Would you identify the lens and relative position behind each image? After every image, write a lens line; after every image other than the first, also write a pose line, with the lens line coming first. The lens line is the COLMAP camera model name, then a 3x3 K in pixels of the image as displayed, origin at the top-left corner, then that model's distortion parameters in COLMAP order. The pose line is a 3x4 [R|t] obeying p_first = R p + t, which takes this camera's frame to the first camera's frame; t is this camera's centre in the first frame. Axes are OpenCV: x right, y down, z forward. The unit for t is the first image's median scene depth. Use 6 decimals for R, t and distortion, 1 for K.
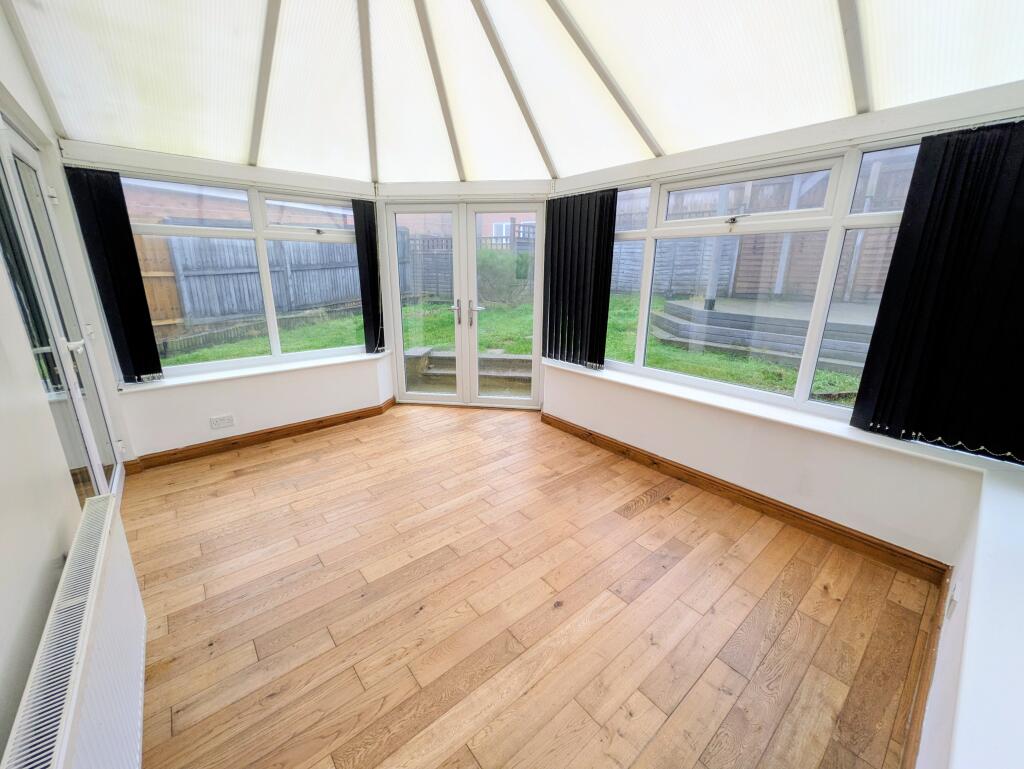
lens RADIAL K [[408.0, 0, 507.1], [0, 408.0, 383.3], [0, 0, 1]] dist [0.000027, -0.000045]
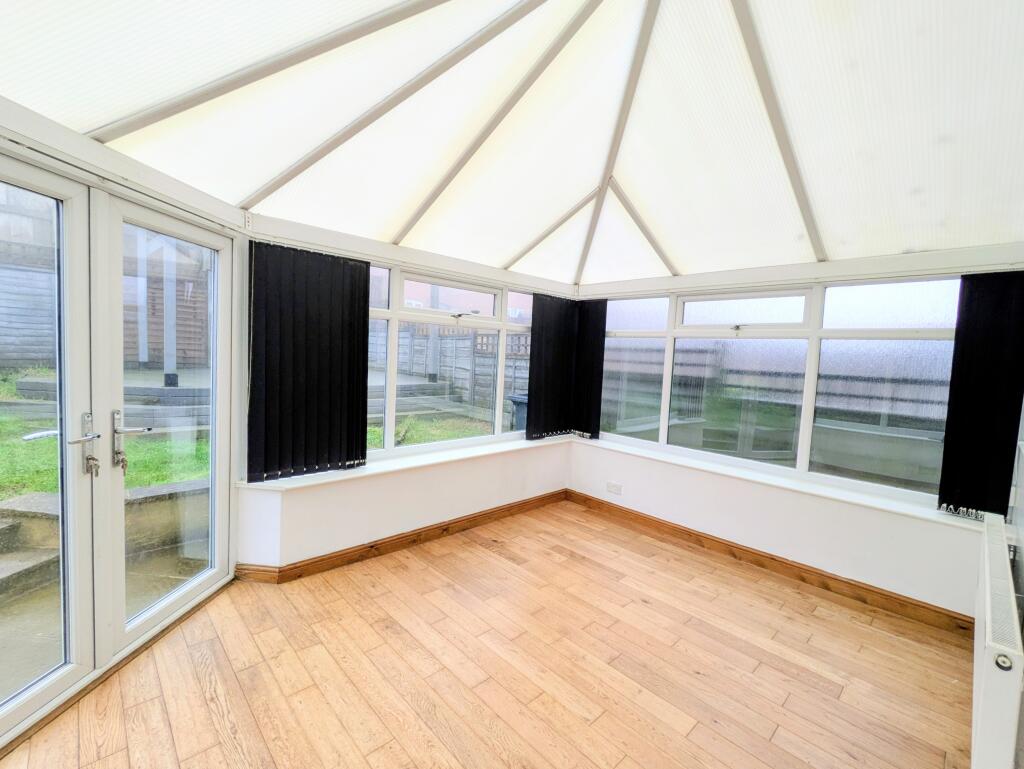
lens RADIAL K [[444.8, 0, 508.8], [0, 444.8, 383.0], [0, 0, 1]] dist [-0.000776, -0.000132]
pose [[-0.064482, -0.082021, 0.994542, -0.887648], [0.222301, 0.970393, 0.094442, -0.285064], [-0.972843, 0.227177, -0.044340, 0.946714]]
